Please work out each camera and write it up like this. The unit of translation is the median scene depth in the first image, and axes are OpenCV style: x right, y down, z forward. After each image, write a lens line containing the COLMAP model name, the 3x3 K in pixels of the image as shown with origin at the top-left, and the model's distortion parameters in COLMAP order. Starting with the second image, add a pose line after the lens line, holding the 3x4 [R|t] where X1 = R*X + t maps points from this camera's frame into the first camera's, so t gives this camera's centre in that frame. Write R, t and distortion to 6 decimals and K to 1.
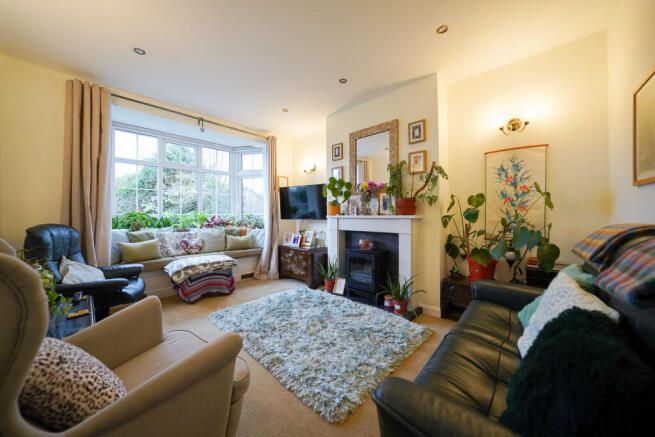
lens RADIAL K [[232.2, 0, 329.1], [0, 232.2, 217.7], [0, 0, 1]] dist [-0.019118, 0.000531]
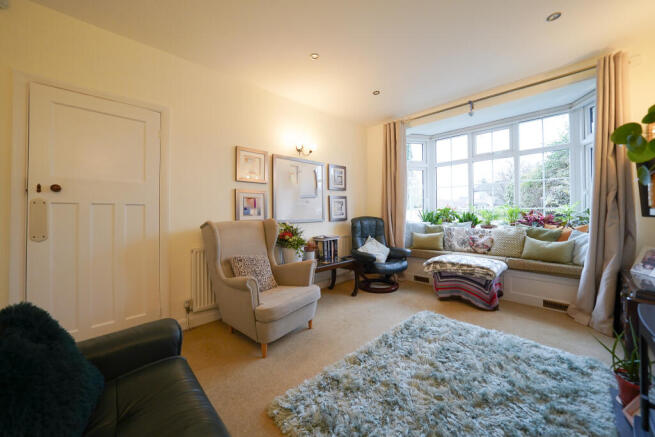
lens RADIAL K [[244.4, 0, 328.6], [0, 244.4, 212.9], [0, 0, 1]] dist [0.001005, 0.000098]
pose [[-0.064465, 0.007202, -0.997894, 0.421100], [0.004770, 0.999965, 0.006909, -0.010004], [0.997909, -0.004314, -0.064497, 0.503377]]
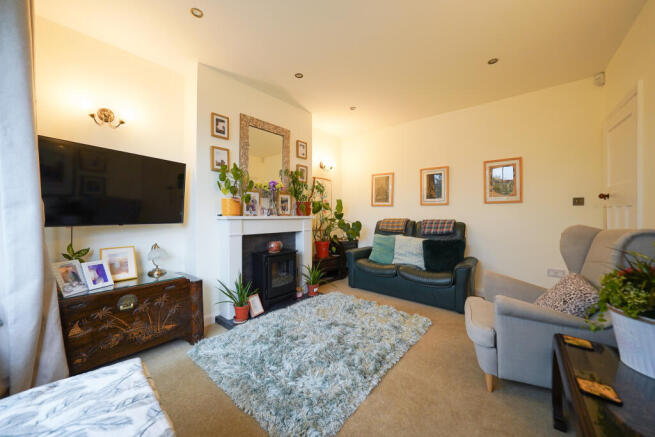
lens RADIAL K [[232.2, 0, 327.9], [0, 232.2, 214.9], [0, 0, 1]] dist [-0.019118, 0.000531]
pose [[-0.050876, 0.000989, 0.998704, -0.686123], [0.007396, 0.999972, -0.000614, -0.010407], [-0.998678, 0.007355, -0.050882, 0.712845]]
